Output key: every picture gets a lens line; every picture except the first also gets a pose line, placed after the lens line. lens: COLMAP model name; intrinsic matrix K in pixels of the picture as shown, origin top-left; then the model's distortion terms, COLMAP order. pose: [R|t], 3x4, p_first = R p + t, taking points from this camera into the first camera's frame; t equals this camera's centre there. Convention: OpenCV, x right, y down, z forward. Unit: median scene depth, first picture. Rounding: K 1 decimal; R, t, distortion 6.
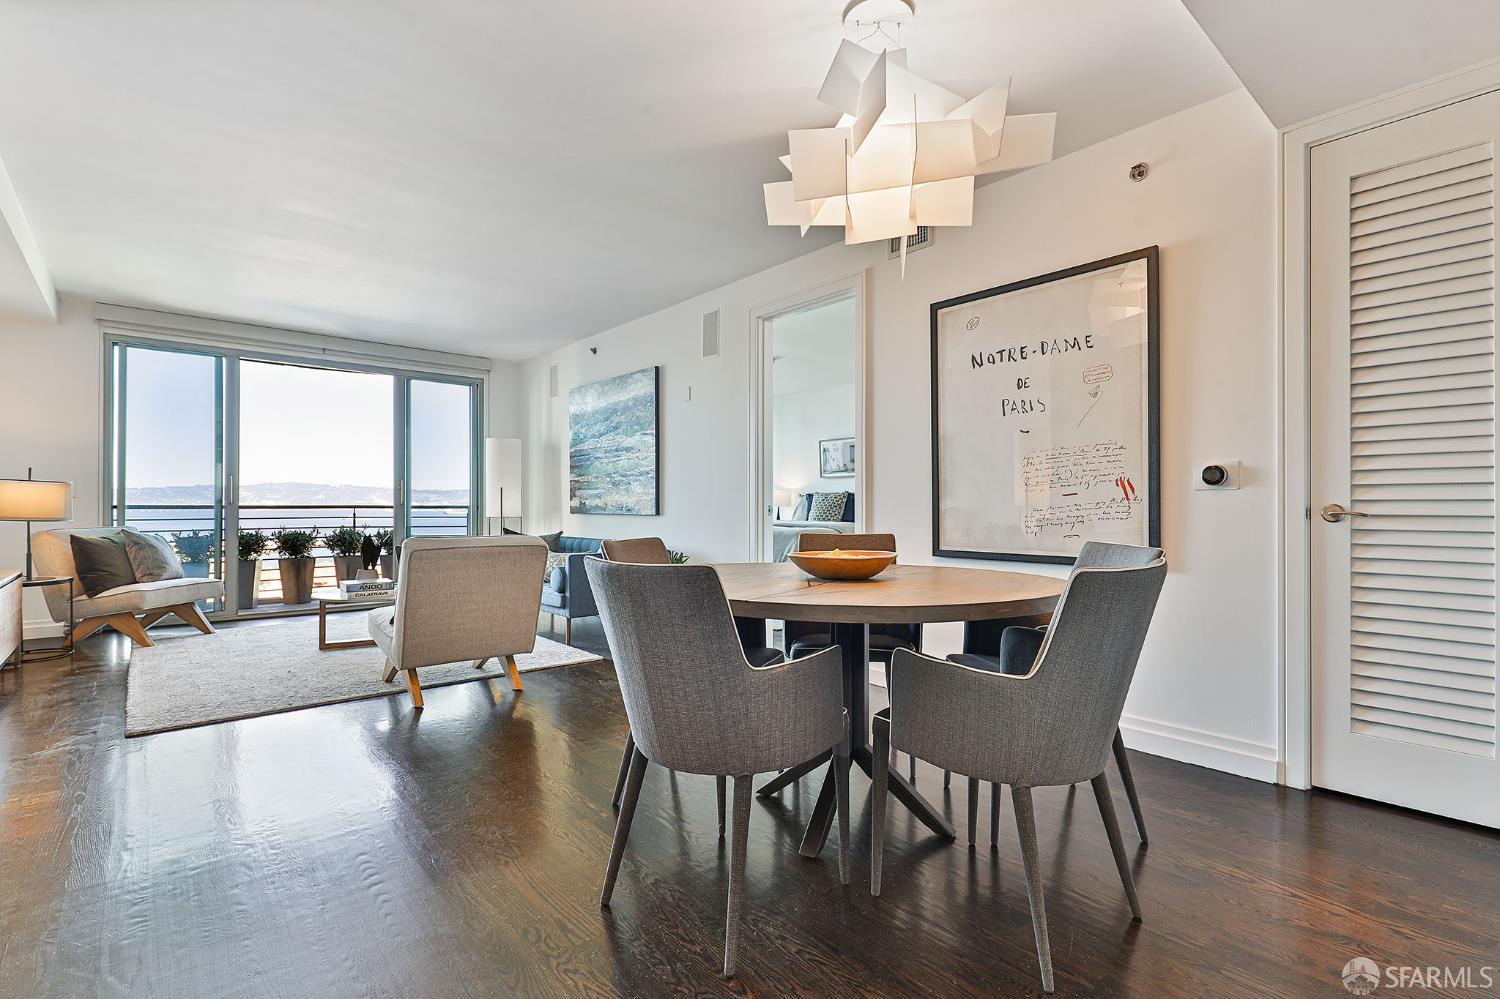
lens RADIAL K [[694.5, 0, 743.9], [0, 694.5, 504.9], [0, 0, 1]] dist [-0.000957, -0.000443]
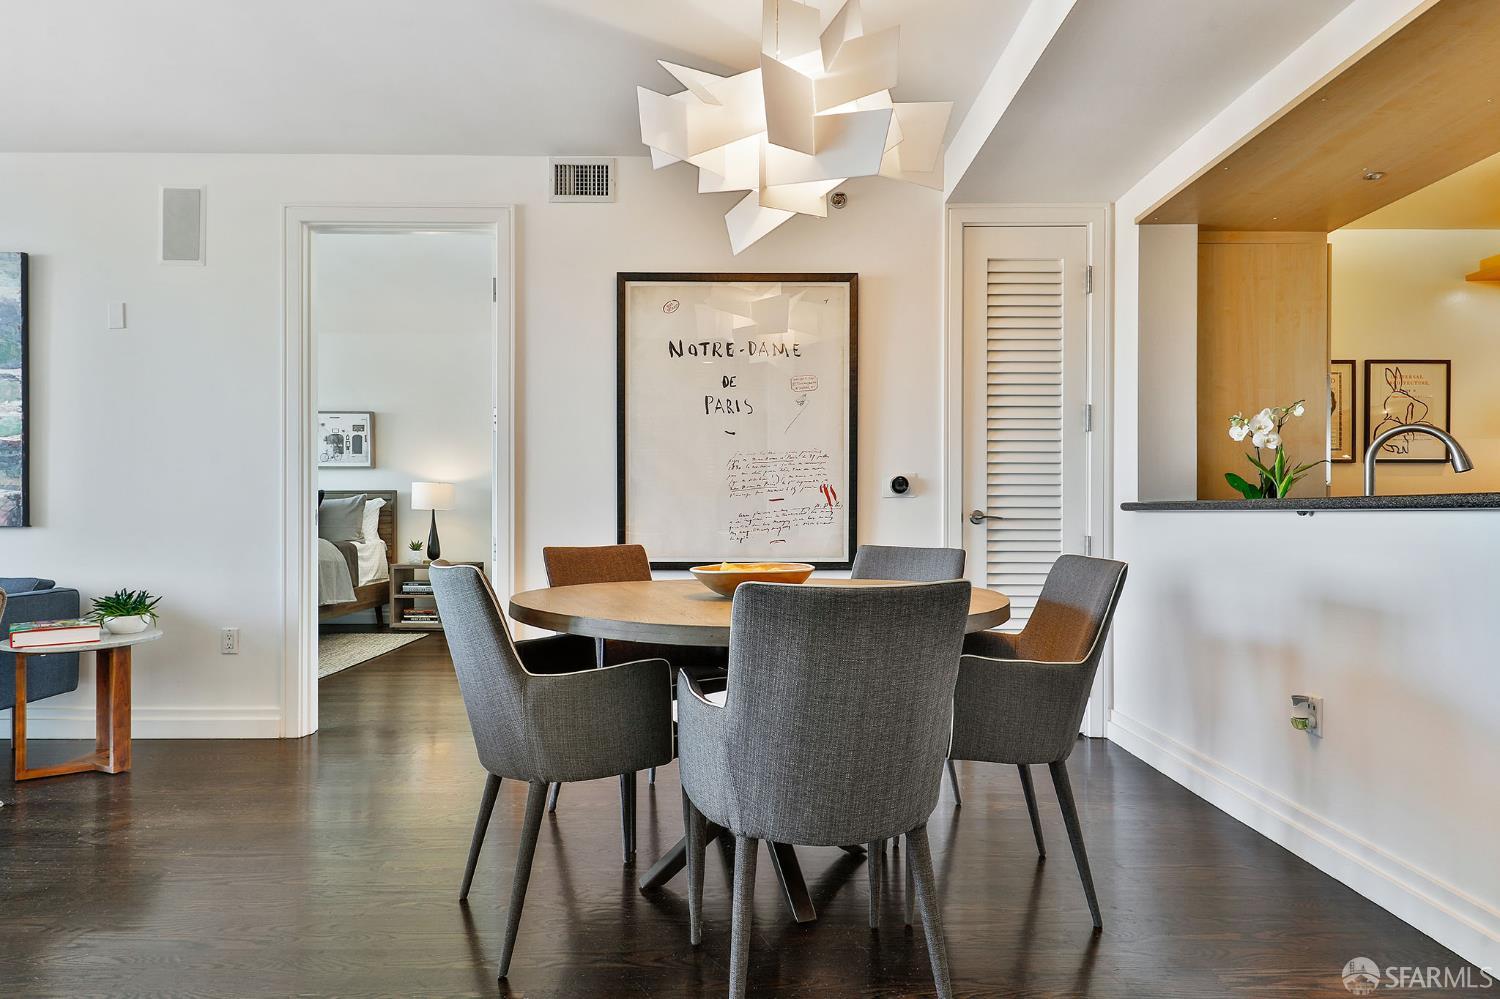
lens RADIAL K [[824.7, 0, 749.3], [0, 824.7, 518.0], [0, 0, 1]] dist [0.003738, 0.000053]
pose [[0.642418, -0.001705, 0.766352, -0.287034], [-0.002348, 0.999988, 0.004193, 0.003998], [-0.766351, -0.004493, 0.642407, 0.165202]]
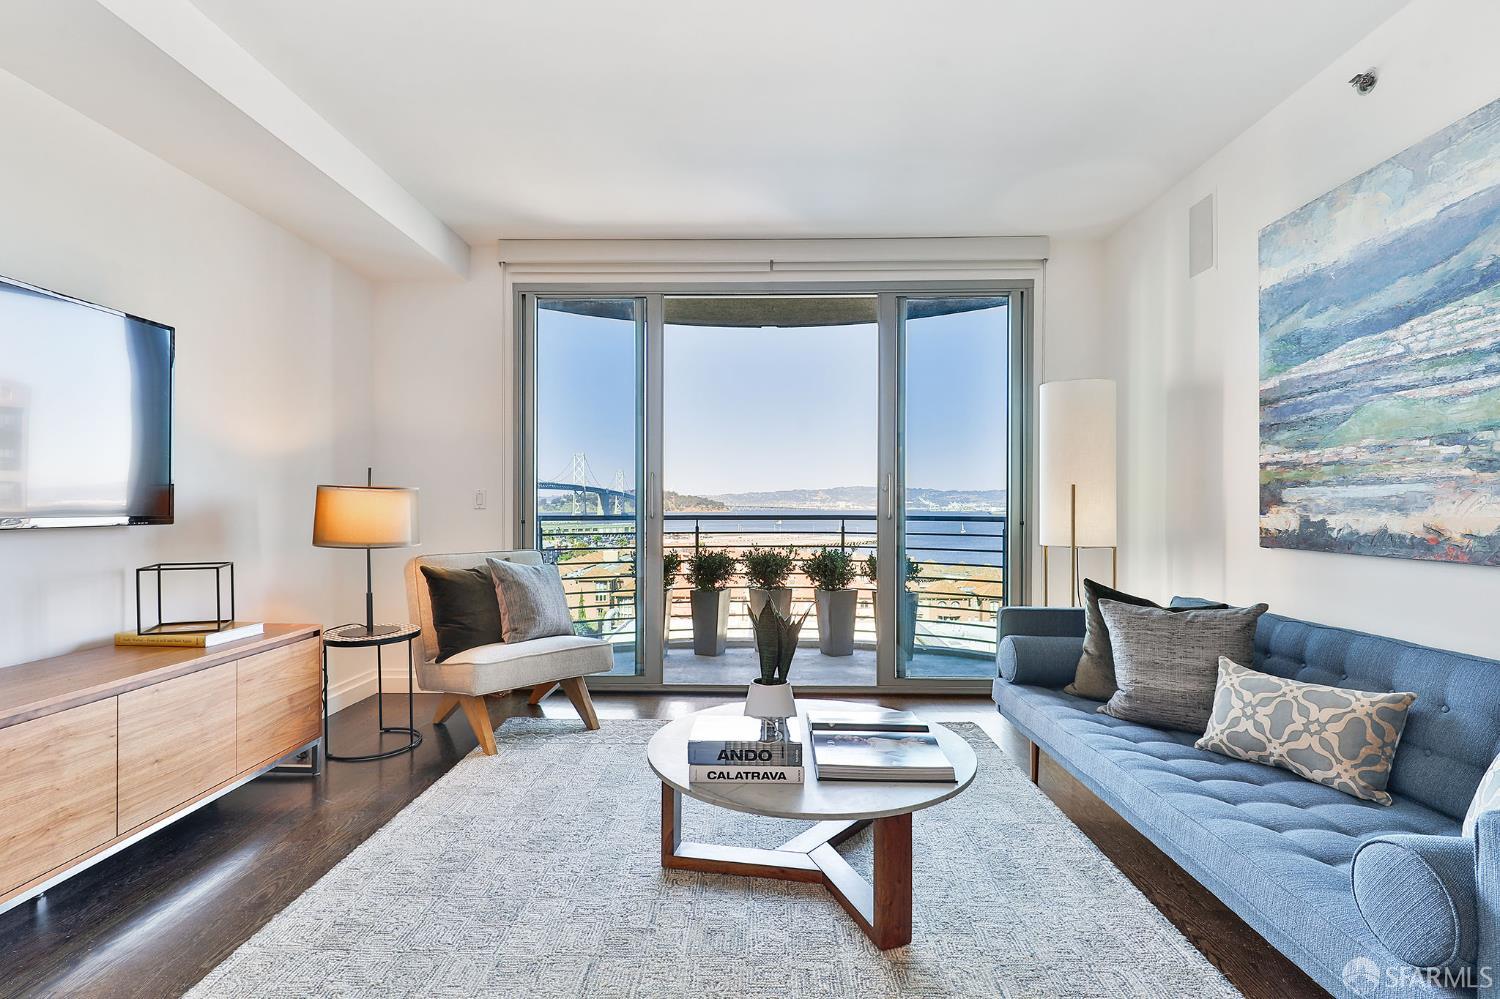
lens RADIAL K [[679.3, 0, 760.2], [0, 679.3, 505.8], [0, 0, 1]] dist [0.002256, -0.000712]
pose [[0.747918, 0.000886, -0.663790, -0.271672], [0.001412, 0.999995, 0.002926, -0.016207], [0.663789, -0.003126, 0.747913, 0.689462]]
